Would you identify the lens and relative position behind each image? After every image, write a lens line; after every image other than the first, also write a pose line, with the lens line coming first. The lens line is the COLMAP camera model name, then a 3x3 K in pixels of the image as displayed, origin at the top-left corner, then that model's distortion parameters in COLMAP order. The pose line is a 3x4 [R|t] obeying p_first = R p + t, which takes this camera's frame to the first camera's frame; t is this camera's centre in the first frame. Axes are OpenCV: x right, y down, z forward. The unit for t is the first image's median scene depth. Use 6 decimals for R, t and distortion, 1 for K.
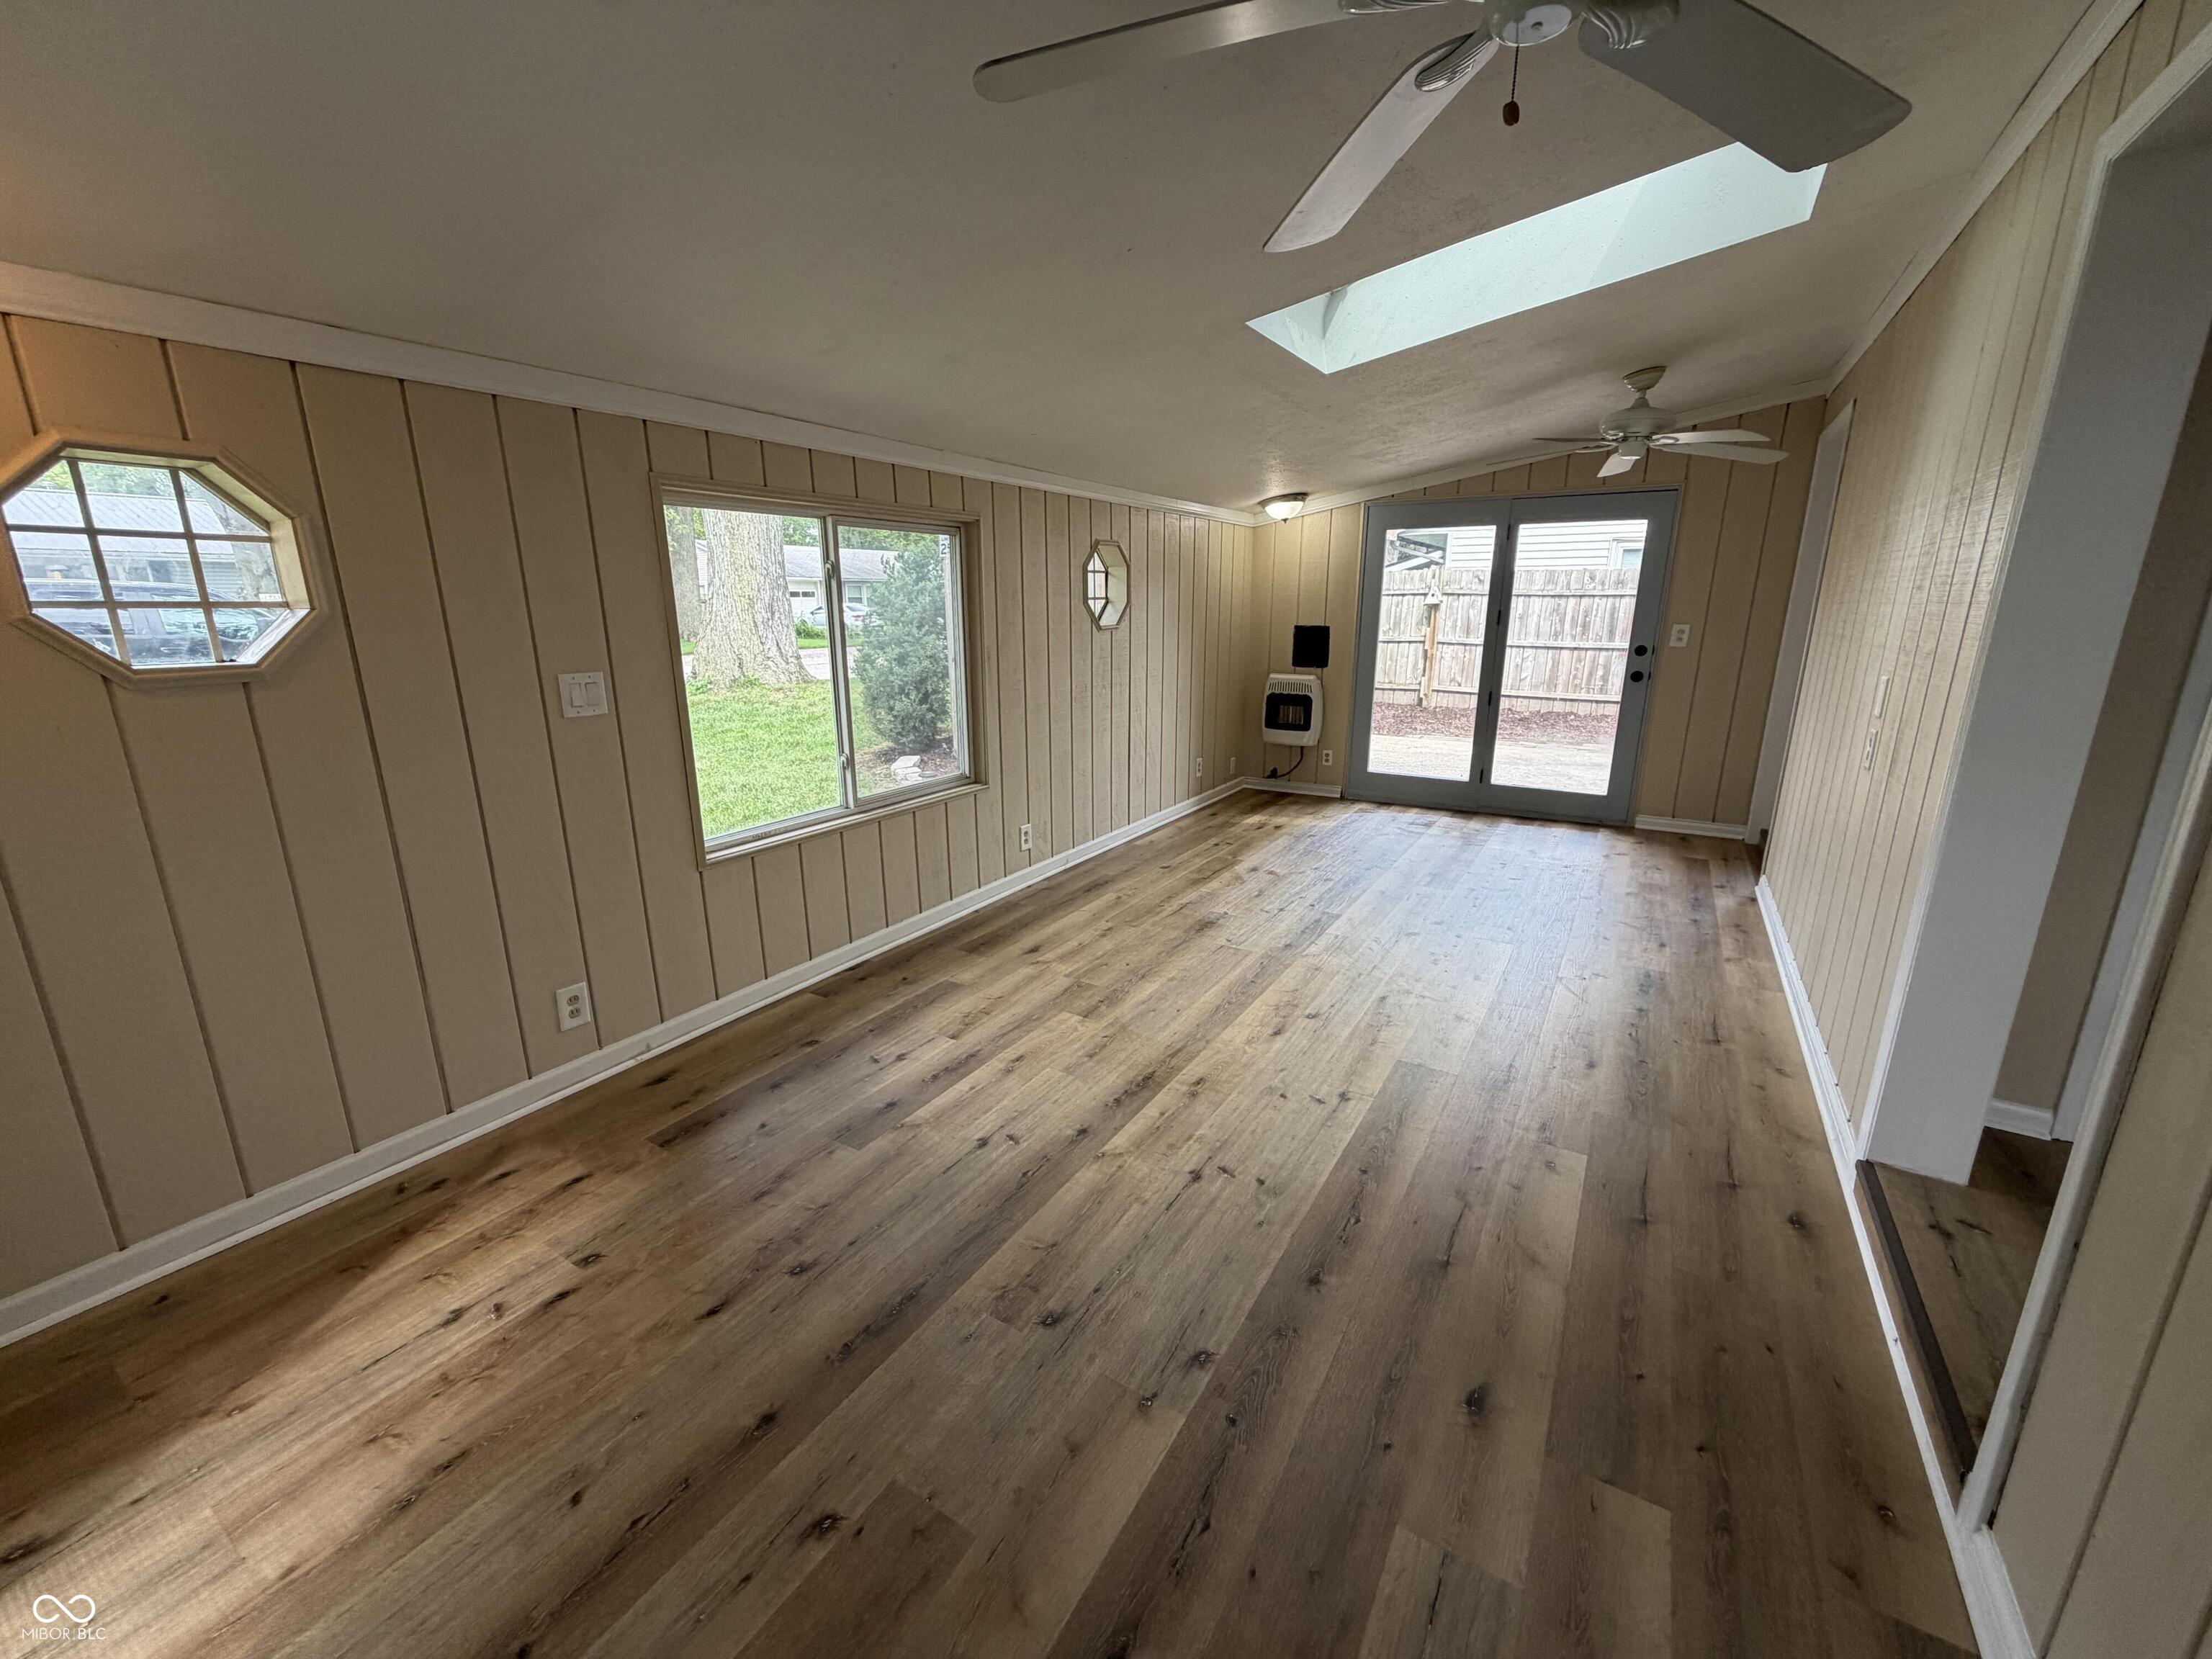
lens RADIAL K [[889.7, 0, 1102.6], [0, 889.7, 828.7], [0, 0, 1]] dist [-0.001277, -0.000215]
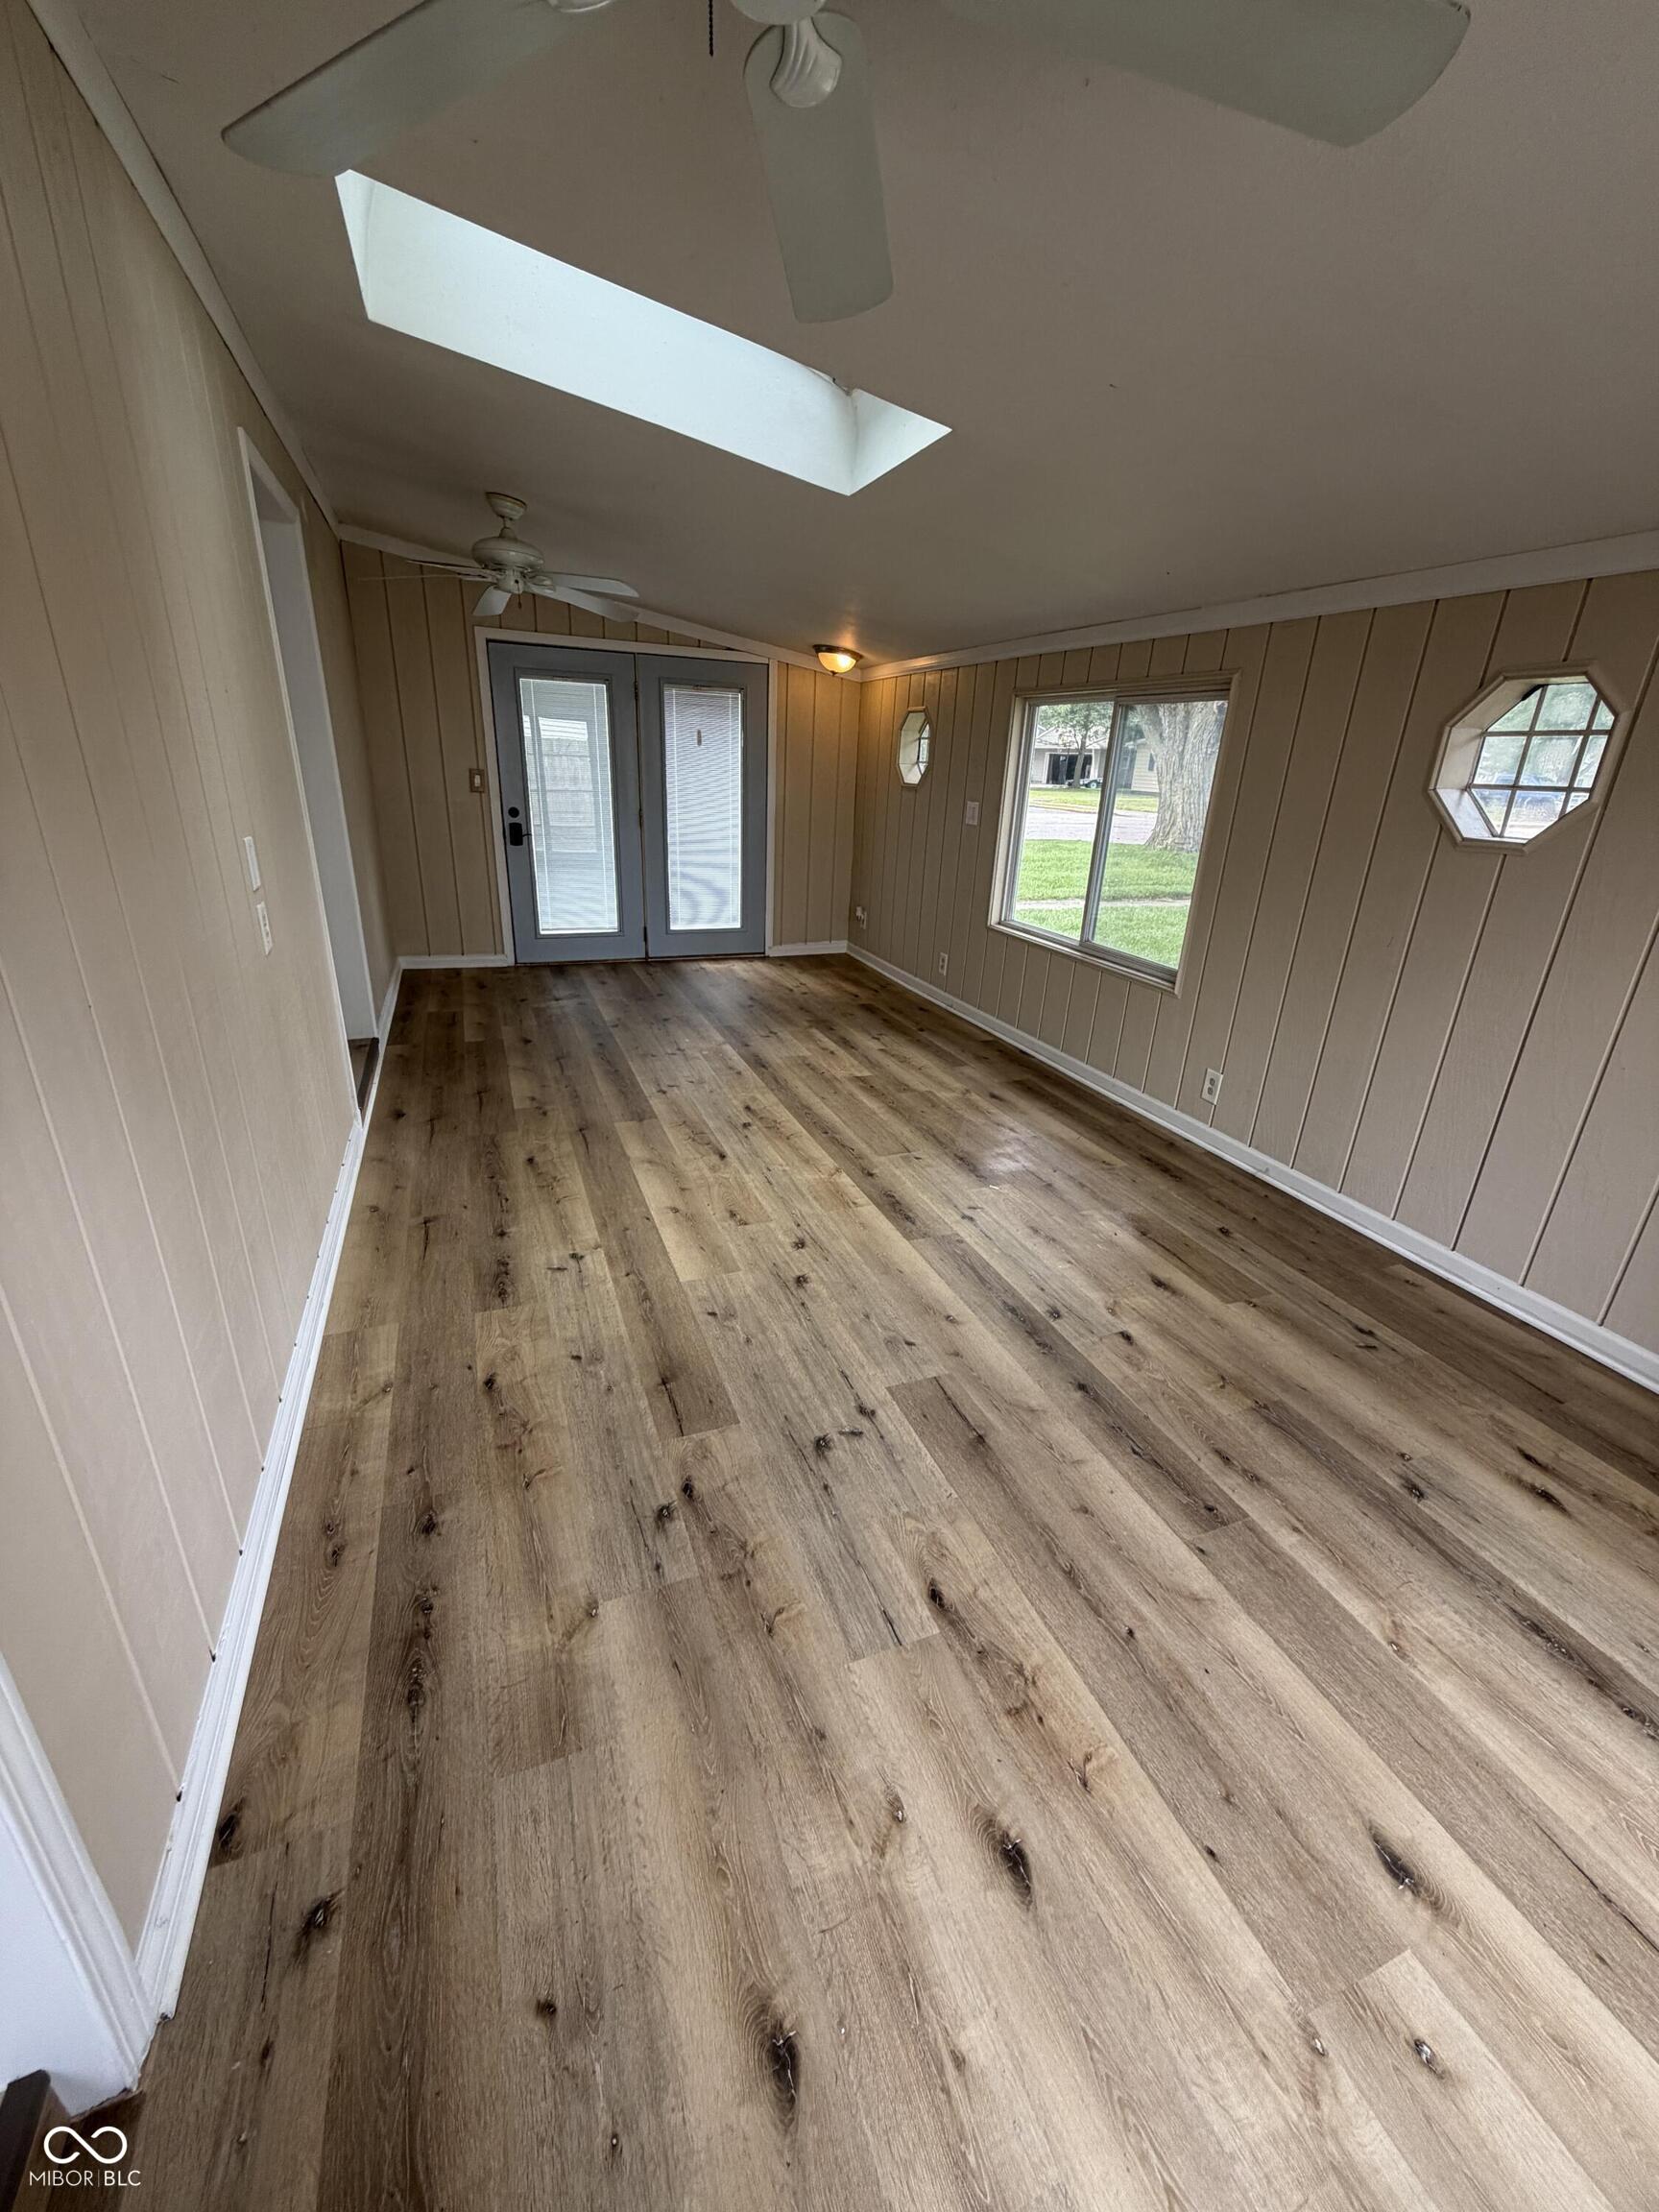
lens RADIAL K [[889.7, 0, 824.1], [0, 889.7, 1106.7], [0, 0, 1]] dist [-0.001277, -0.000215]
pose [[-0.604260, 0.272309, -0.748811, 0.999893], [-0.235389, 0.836834, 0.494268, -0.395737], [0.761224, 0.474928, -0.441567, 1.515083]]
